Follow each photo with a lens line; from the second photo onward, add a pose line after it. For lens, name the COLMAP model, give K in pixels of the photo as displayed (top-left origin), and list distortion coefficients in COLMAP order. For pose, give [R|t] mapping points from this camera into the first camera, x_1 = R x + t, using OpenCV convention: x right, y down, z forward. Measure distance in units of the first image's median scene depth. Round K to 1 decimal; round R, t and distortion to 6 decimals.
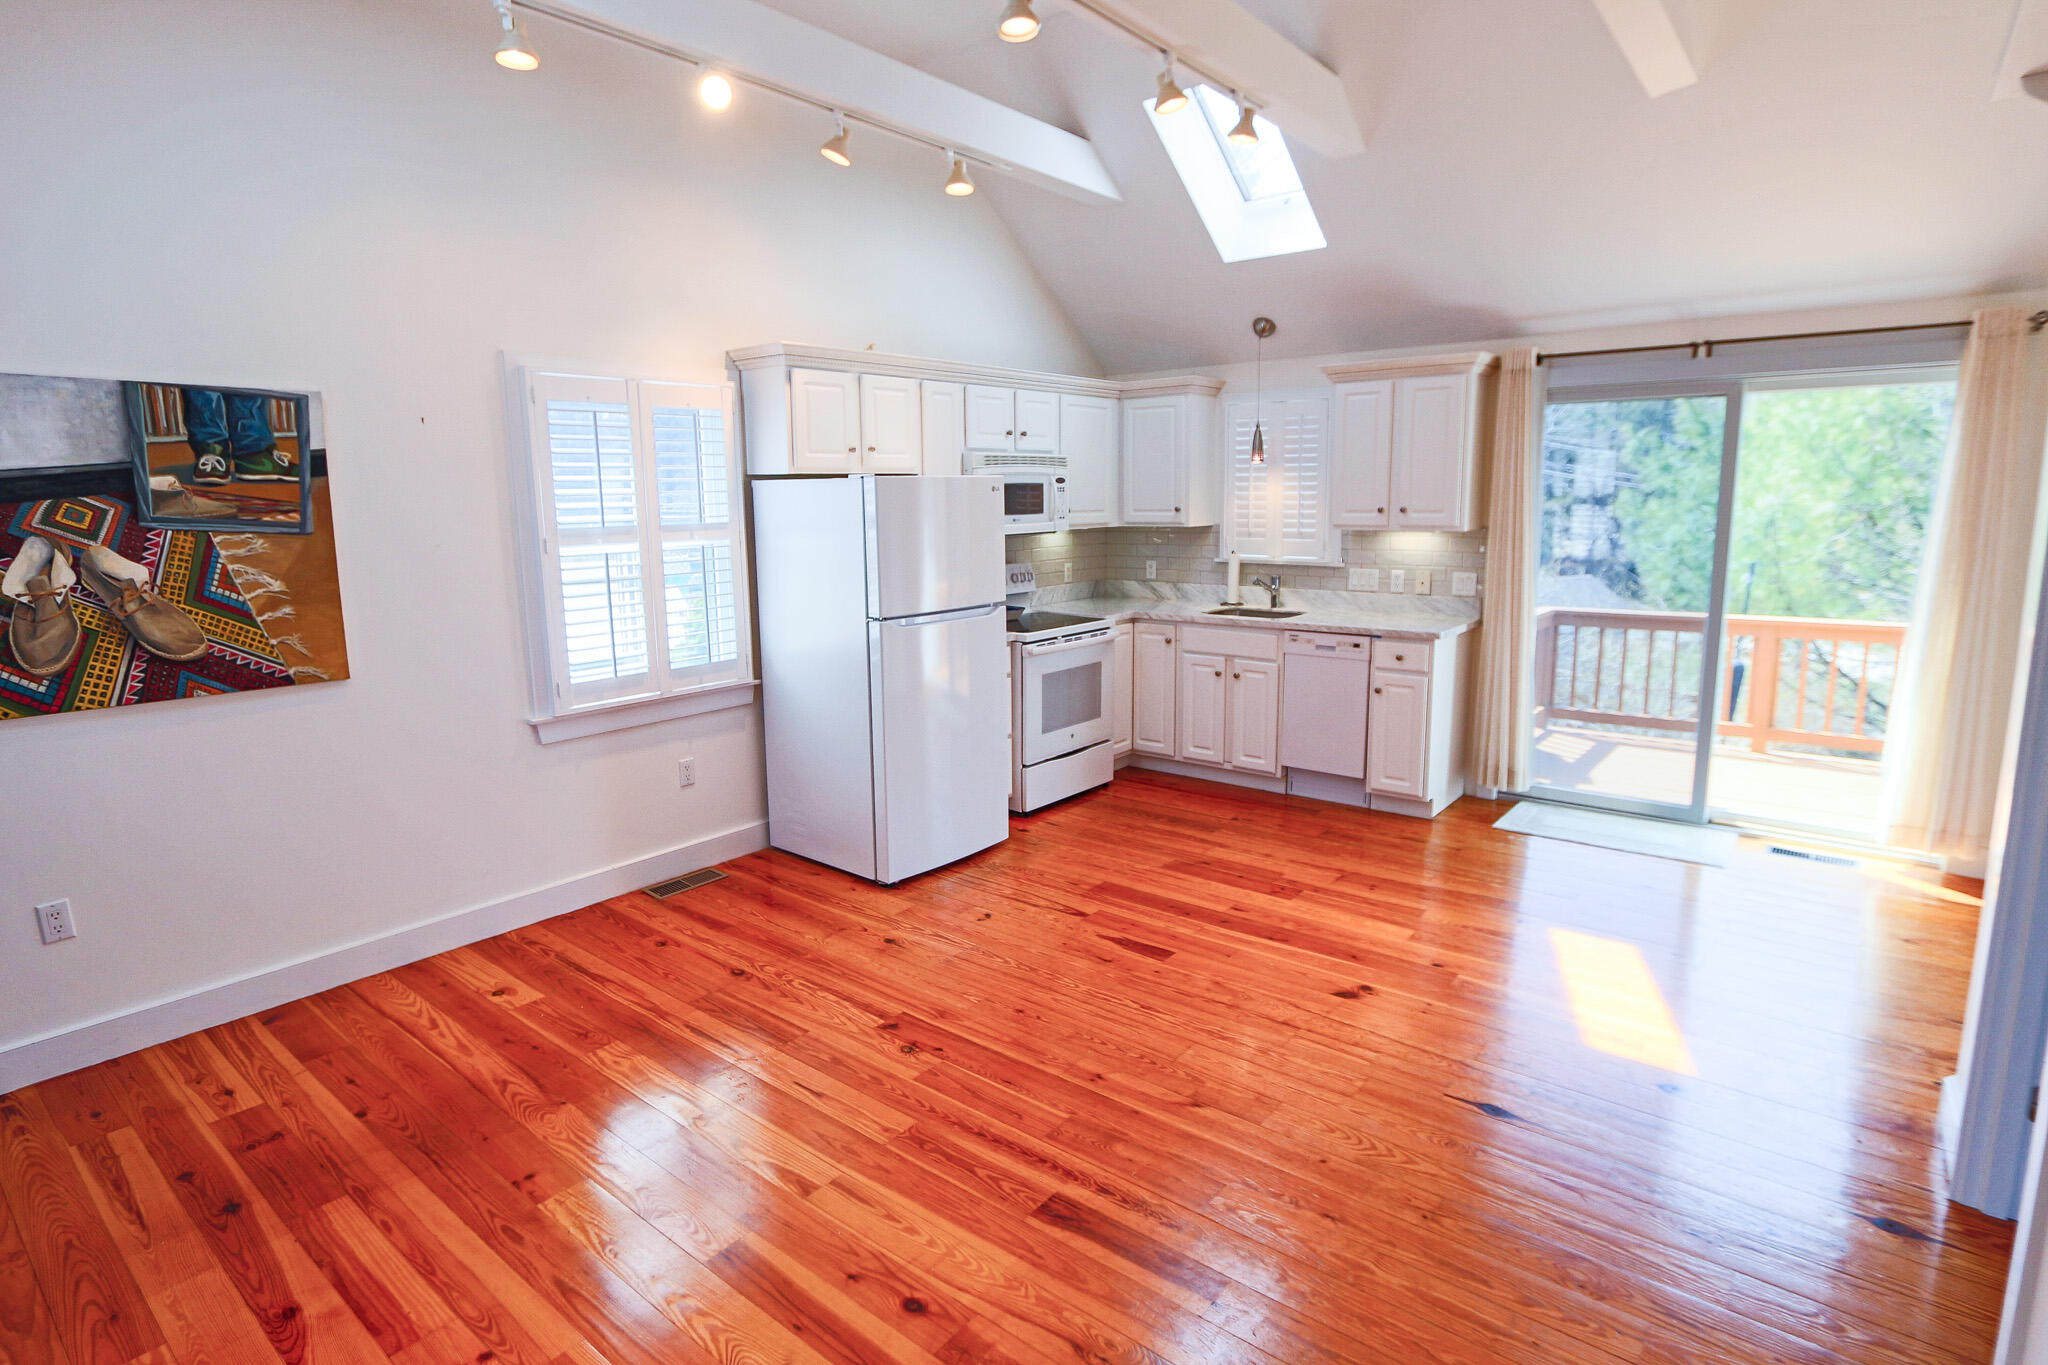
lens RADIAL K [[1054.0, 0, 1024.4], [0, 1054.0, 666.6], [0, 0, 1]] dist [-0.017337, 0.002337]
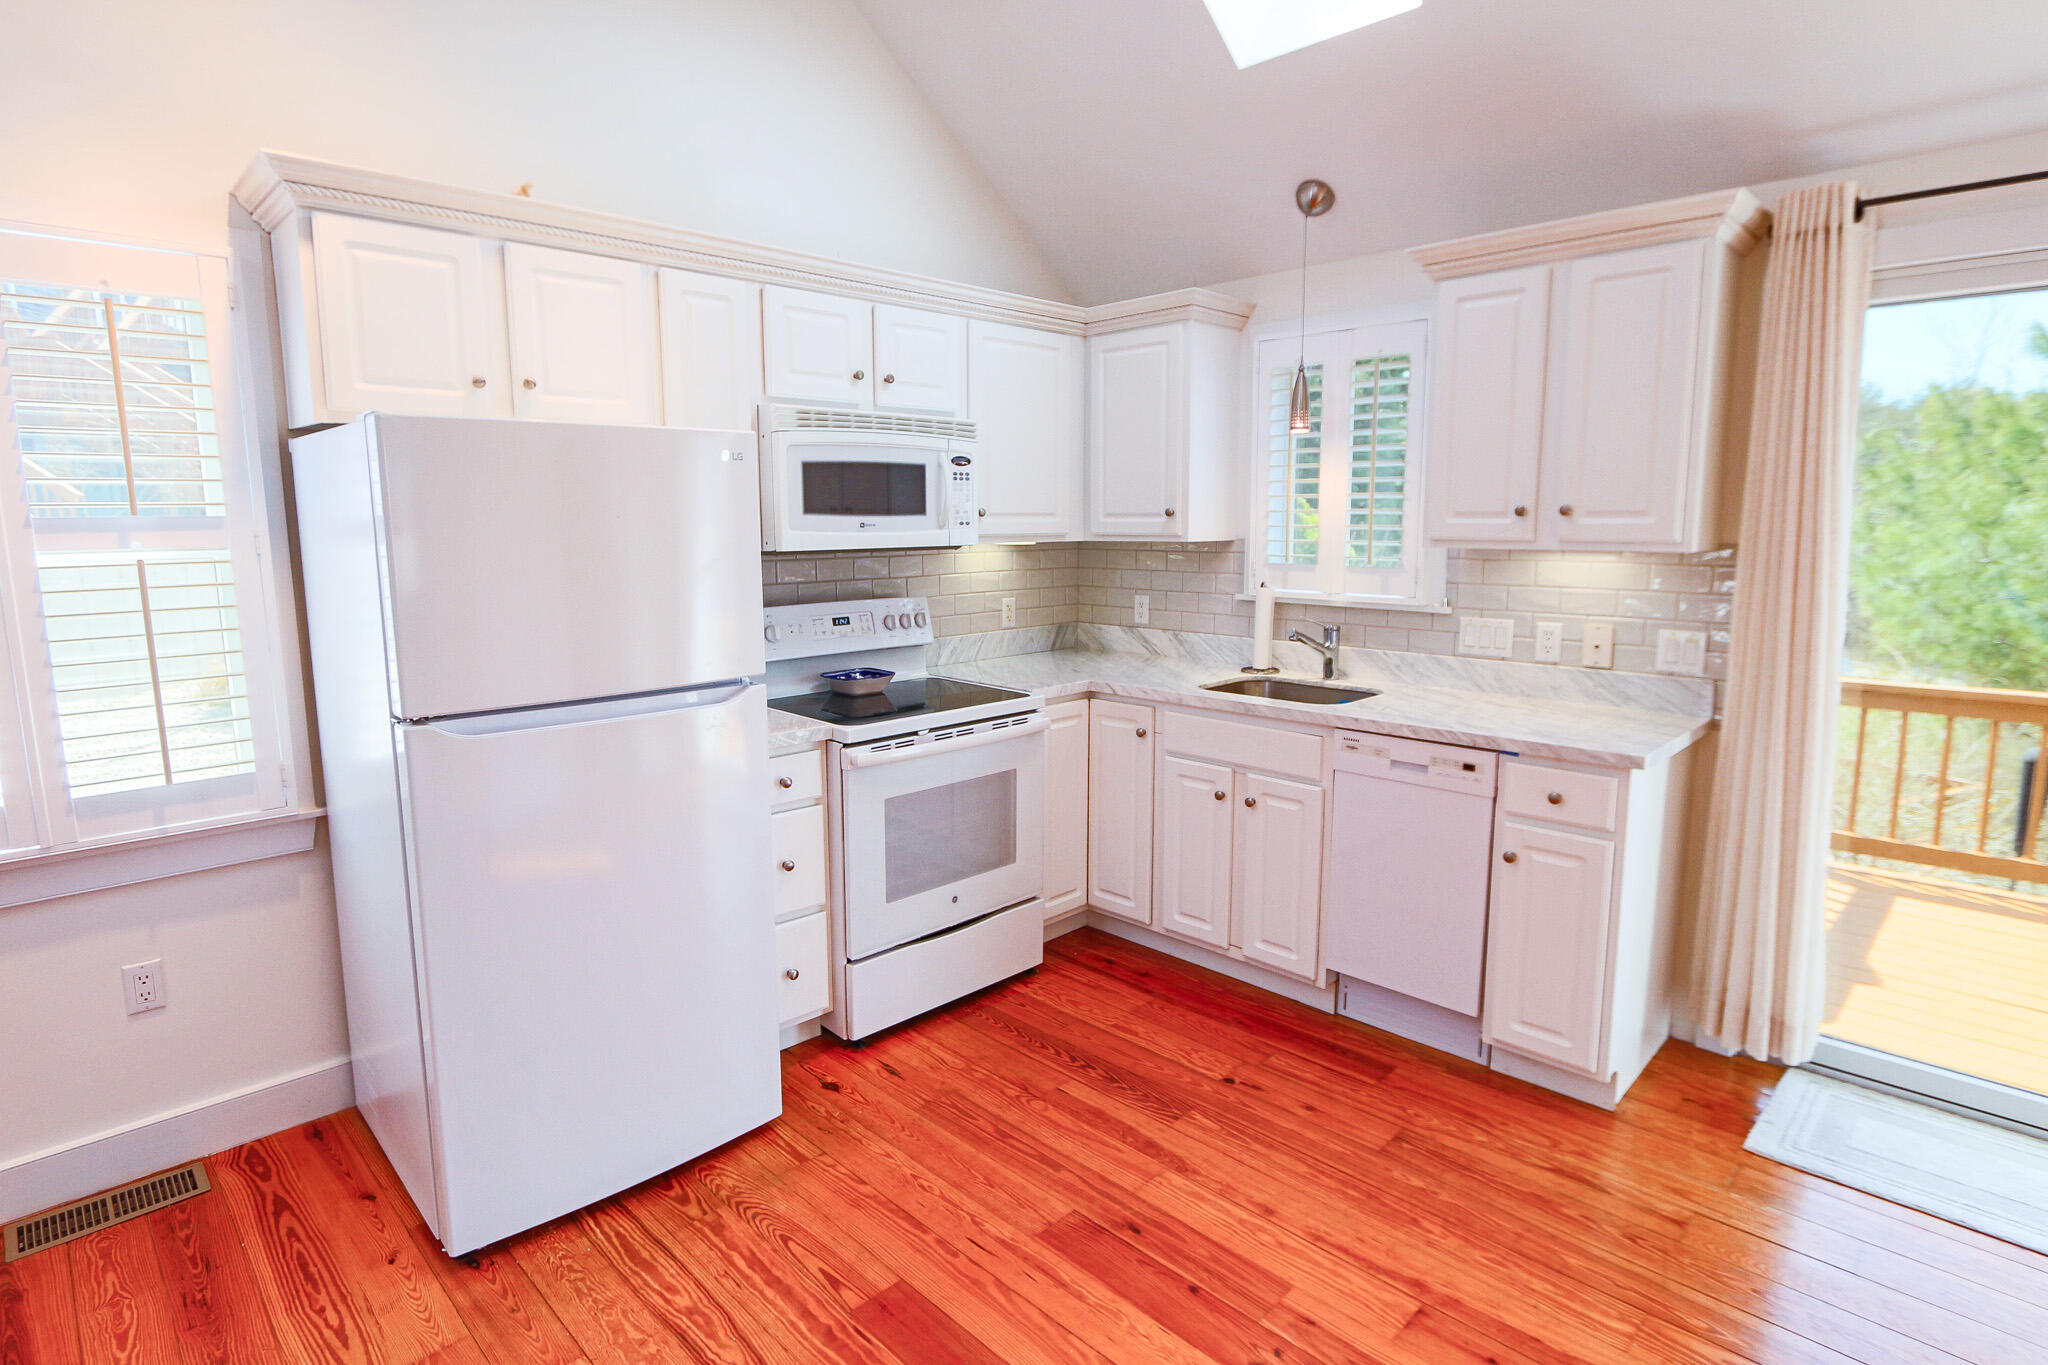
lens RADIAL K [[1055.0, 0, 1023.8], [0, 1055.0, 672.2], [0, 0, 1]] dist [-0.015435, 0.000774]
pose [[0.994322, 0.023521, -0.103785, 0.149512], [-0.025337, 0.999547, -0.016213, -0.053606], [0.103357, 0.018750, 0.994468, 0.458128]]
